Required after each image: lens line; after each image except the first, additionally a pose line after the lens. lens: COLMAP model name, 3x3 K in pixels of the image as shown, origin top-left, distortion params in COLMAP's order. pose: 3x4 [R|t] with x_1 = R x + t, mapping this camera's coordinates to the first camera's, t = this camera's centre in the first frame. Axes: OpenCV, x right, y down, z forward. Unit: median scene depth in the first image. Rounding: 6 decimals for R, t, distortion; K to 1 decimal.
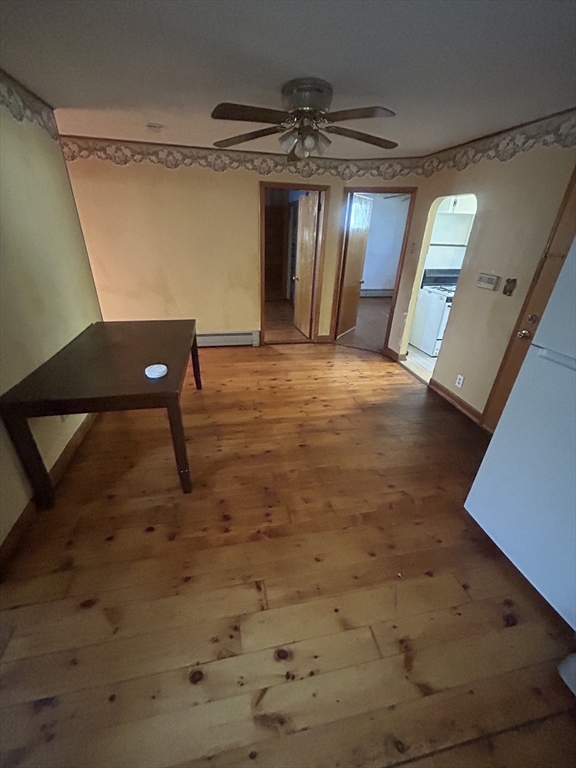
lens RADIAL K [[310.7, 0, 288.0], [0, 310.7, 384.0], [0, 0, 1]] dist [-0.001623, 0.000010]
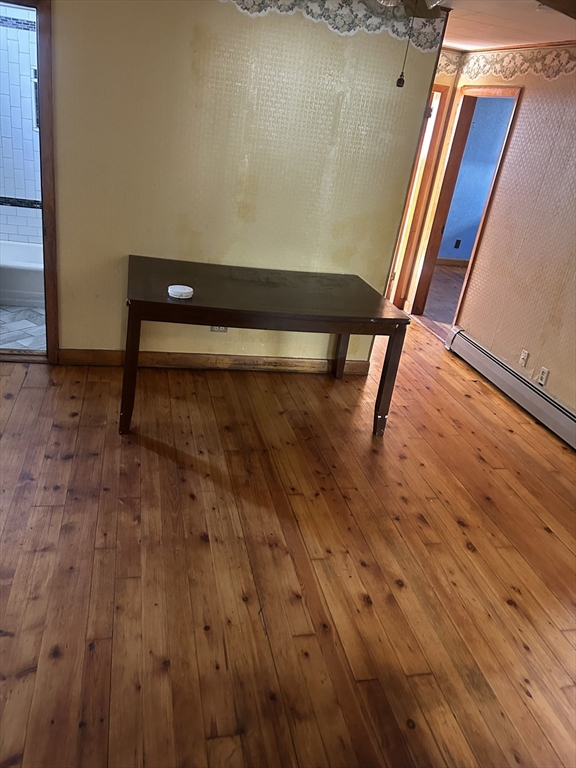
lens RADIAL K [[578.3, 0, 279.8], [0, 578.3, 382.7], [0, 0, 1]] dist [0.007025, -0.002403]
pose [[0.031486, 0.393246, -0.918894, 0.677945], [-0.572343, 0.760791, 0.305973, -0.295536], [0.819409, 0.516289, 0.249026, 0.594915]]
